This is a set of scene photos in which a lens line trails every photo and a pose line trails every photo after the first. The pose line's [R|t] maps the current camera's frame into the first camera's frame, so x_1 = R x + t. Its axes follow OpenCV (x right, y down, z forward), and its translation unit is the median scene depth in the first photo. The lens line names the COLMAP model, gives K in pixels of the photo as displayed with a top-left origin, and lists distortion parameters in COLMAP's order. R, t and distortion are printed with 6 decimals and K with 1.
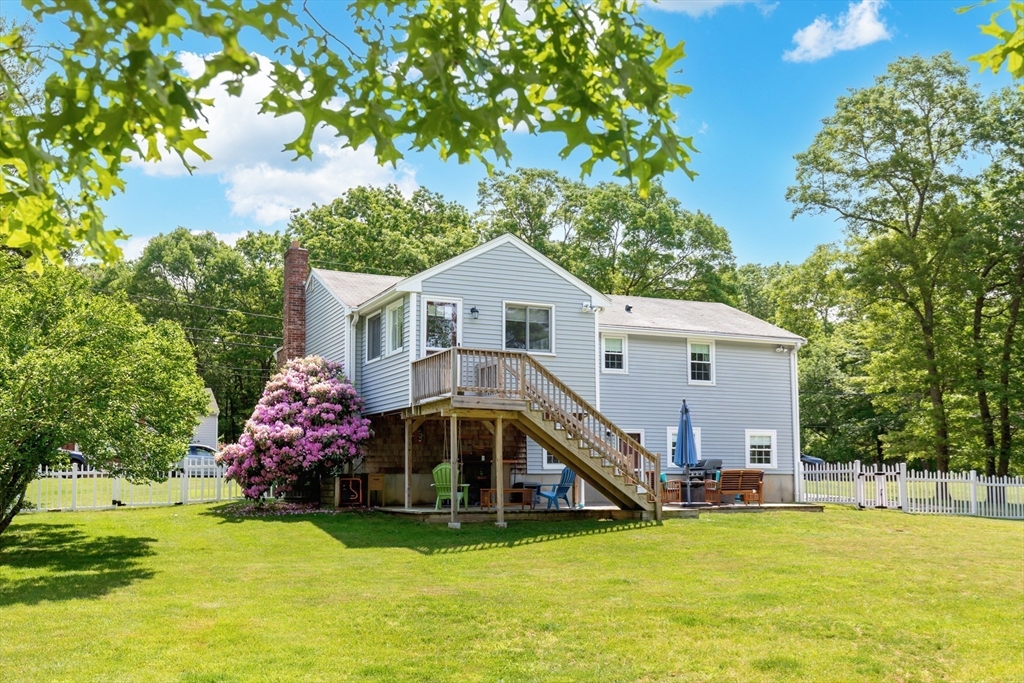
lens RADIAL K [[993.3, 0, 512.0], [0, 993.3, 341.5], [0, 0, 1]] dist [-0.004233, -0.013126]
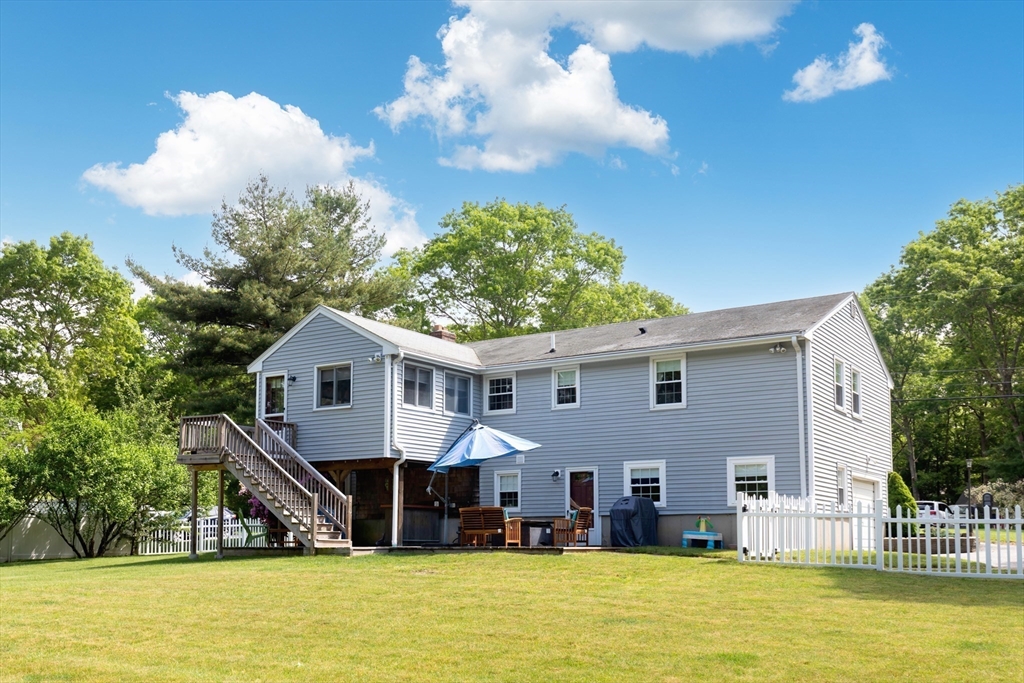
lens RADIAL K [[1019.8, 0, 510.6], [0, 1019.8, 345.2], [0, 0, 1]] dist [0.001338, 0.008519]
pose [[0.528573, -0.161413, -0.833401, 0.848467], [0.111430, 0.986454, -0.120383, 0.079521], [0.841543, -0.029235, 0.539399, 0.421070]]
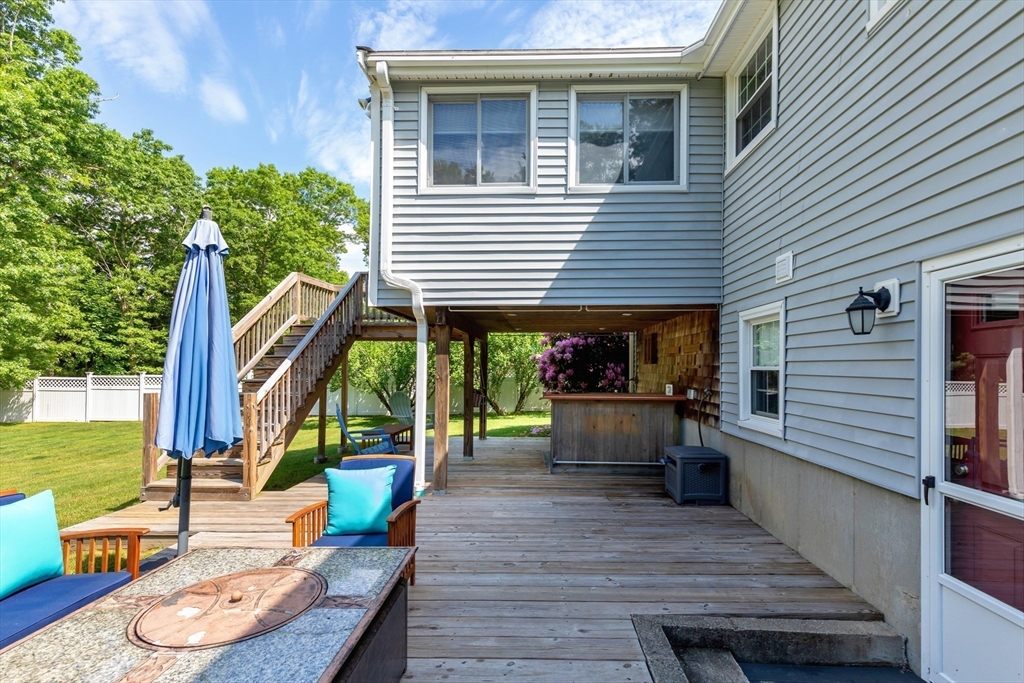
lens RADIAL K [[470.3, 0, 528.3], [0, 470.3, 359.9], [0, 0, 1]] dist [0.002222, 0.000568]
pose [[-0.432190, -0.011793, -0.901706, 0.206960], [0.118686, 0.990473, -0.069840, 0.097811], [0.893938, -0.137204, -0.426673, 0.919341]]
